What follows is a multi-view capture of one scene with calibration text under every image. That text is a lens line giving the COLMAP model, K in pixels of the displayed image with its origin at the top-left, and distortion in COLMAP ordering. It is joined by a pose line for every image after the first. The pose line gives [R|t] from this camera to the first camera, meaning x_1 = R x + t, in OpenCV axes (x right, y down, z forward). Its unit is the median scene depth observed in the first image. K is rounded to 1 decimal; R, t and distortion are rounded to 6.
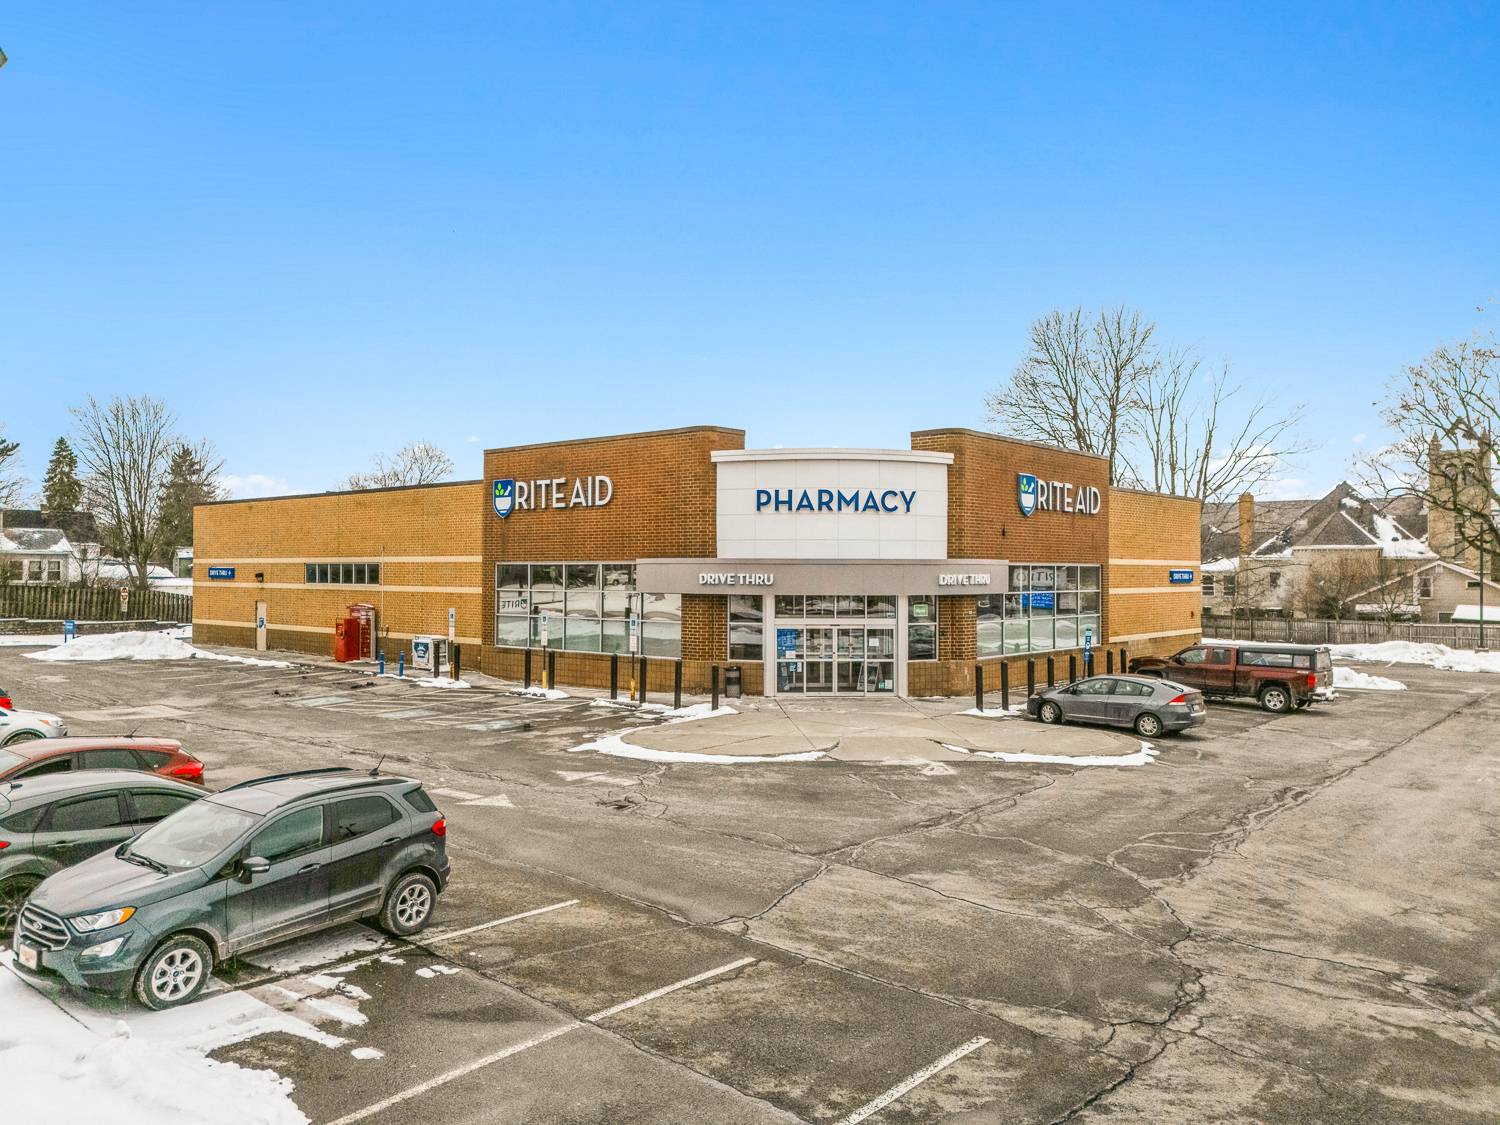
lens RADIAL K [[1082.9, 0, 750.0], [0, 1082.9, 562.5], [0, 0, 1]] dist [0.095356, -0.095484]
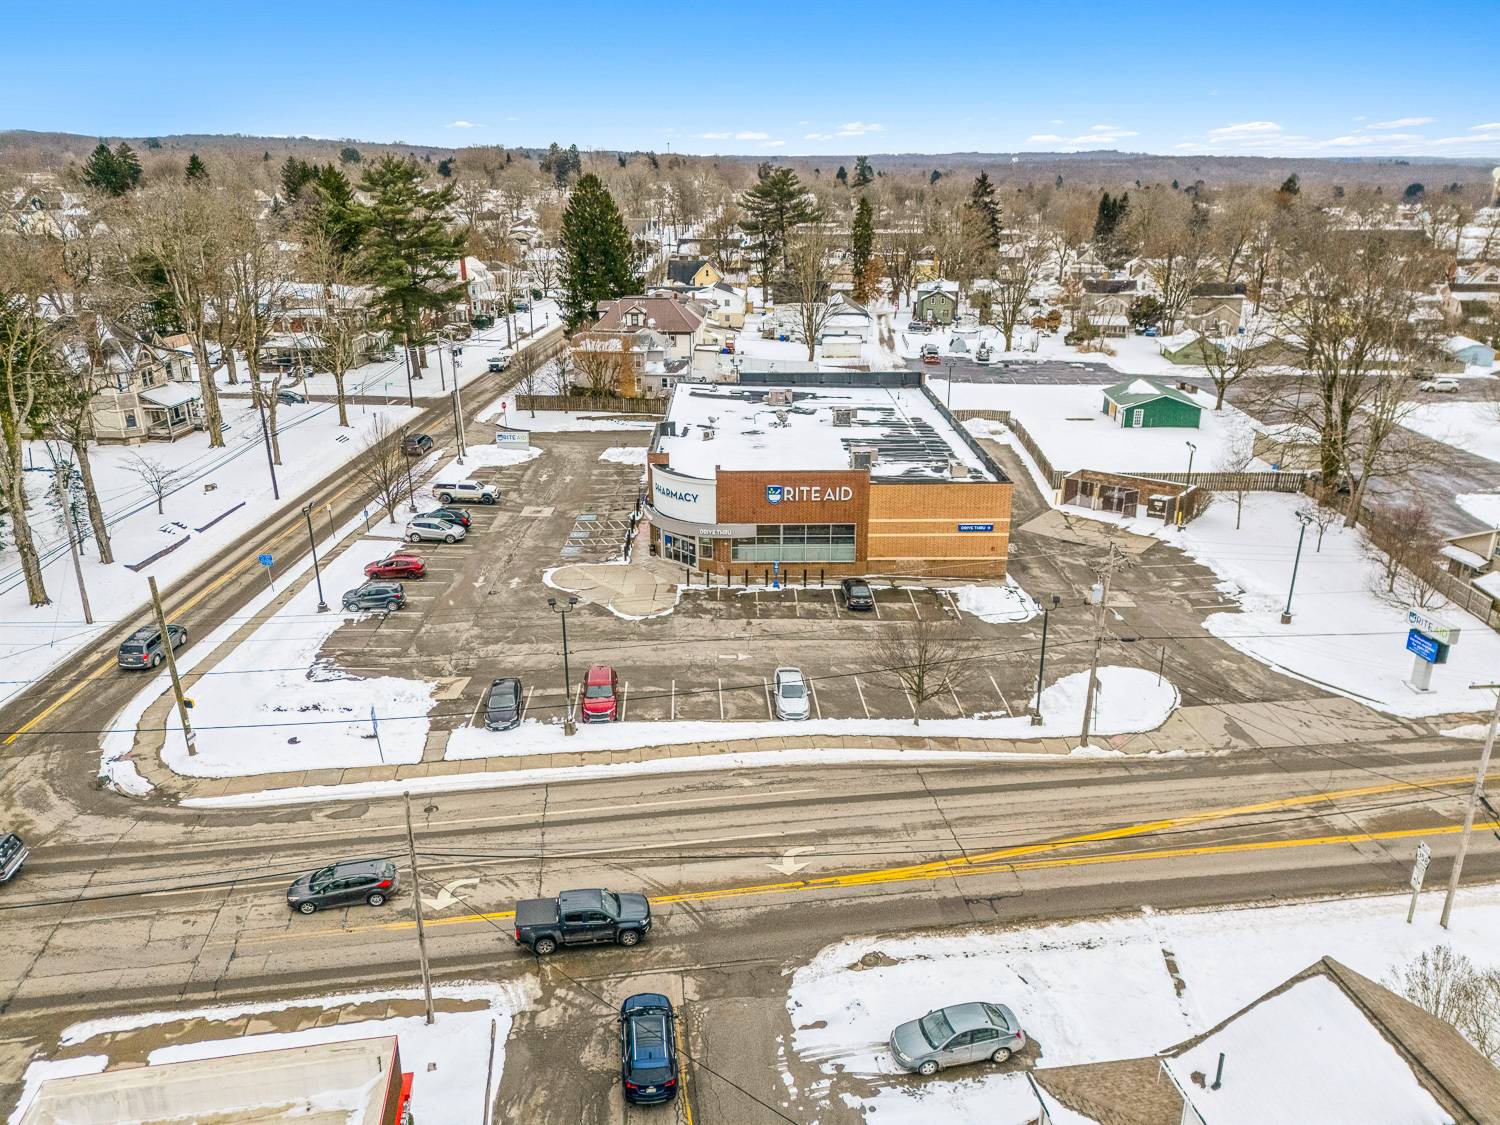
lens RADIAL K [[1082.9, 0, 750.0], [0, 1082.9, 562.5], [0, 0, 1]] dist [0.095356, -0.095484]
pose [[0.664748, 0.249900, -0.704032, 1.994119], [0.007138, 0.940226, 0.340477, -0.753758], [0.747034, -0.231357, 0.623229, -0.480945]]
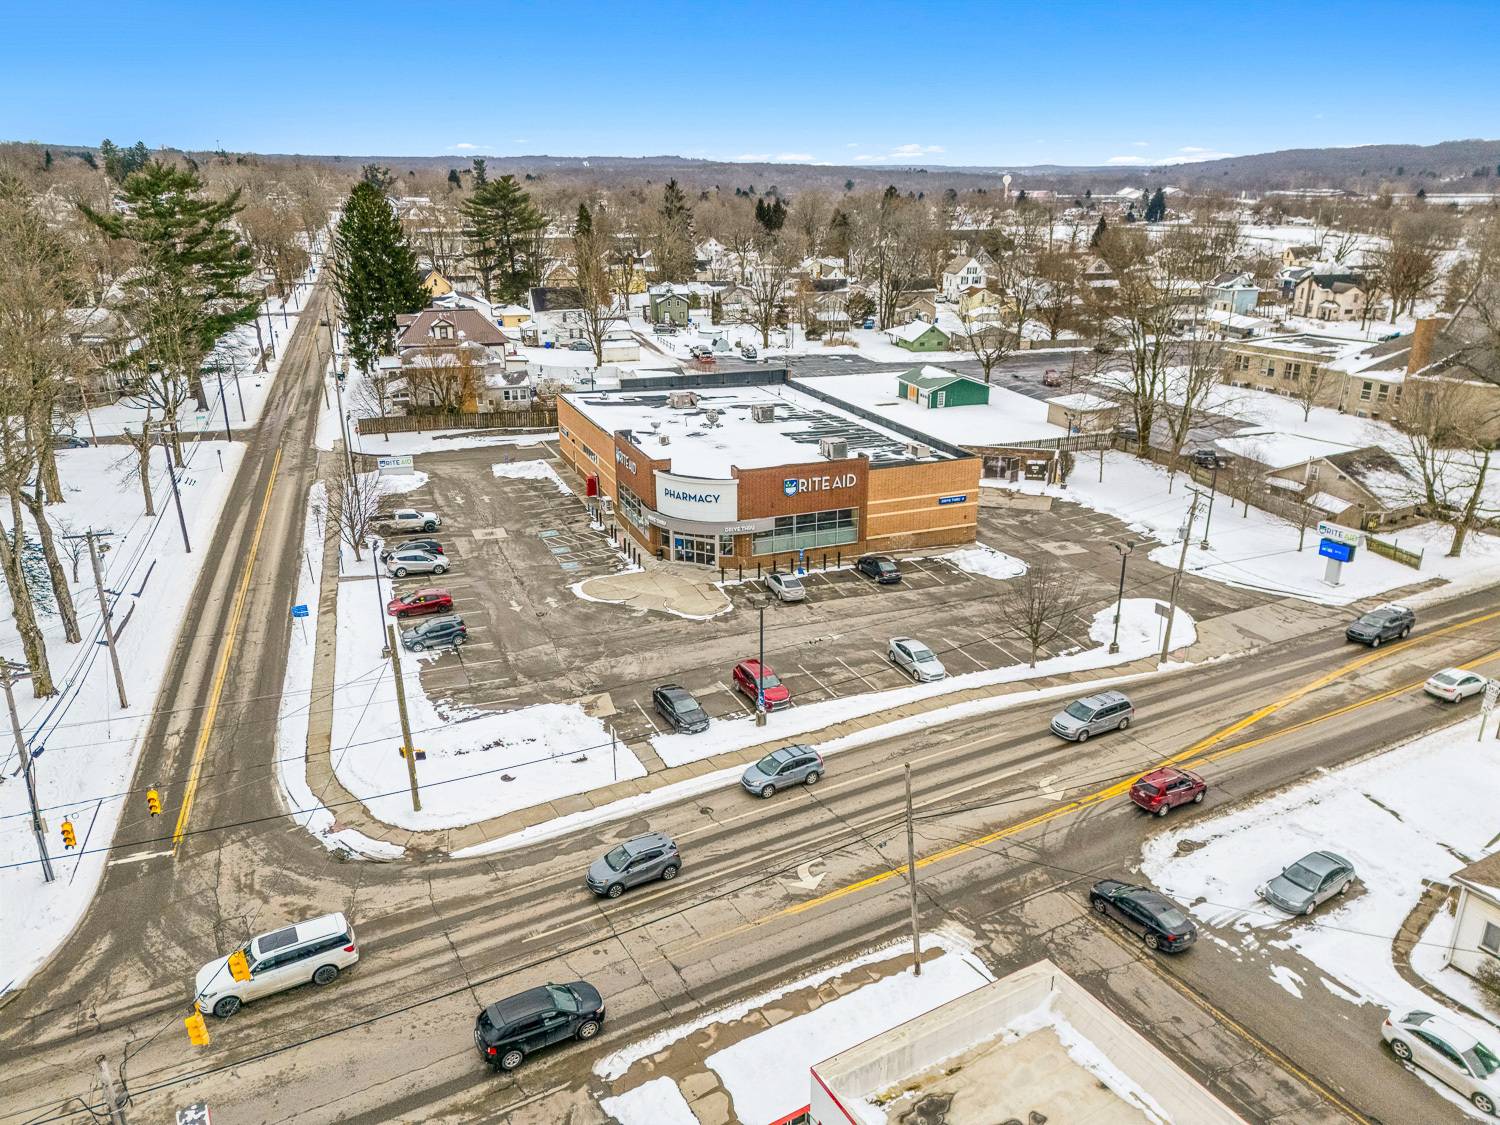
lens RADIAL K [[1082.9, 0, 750.0], [0, 1082.9, 562.5], [0, 0, 1]] dist [0.095356, -0.095484]
pose [[0.887931, 0.152259, -0.434045, 1.348499], [0.005208, 0.940237, 0.340481, -0.783890], [0.459947, -0.304584, 0.834073, -1.152038]]
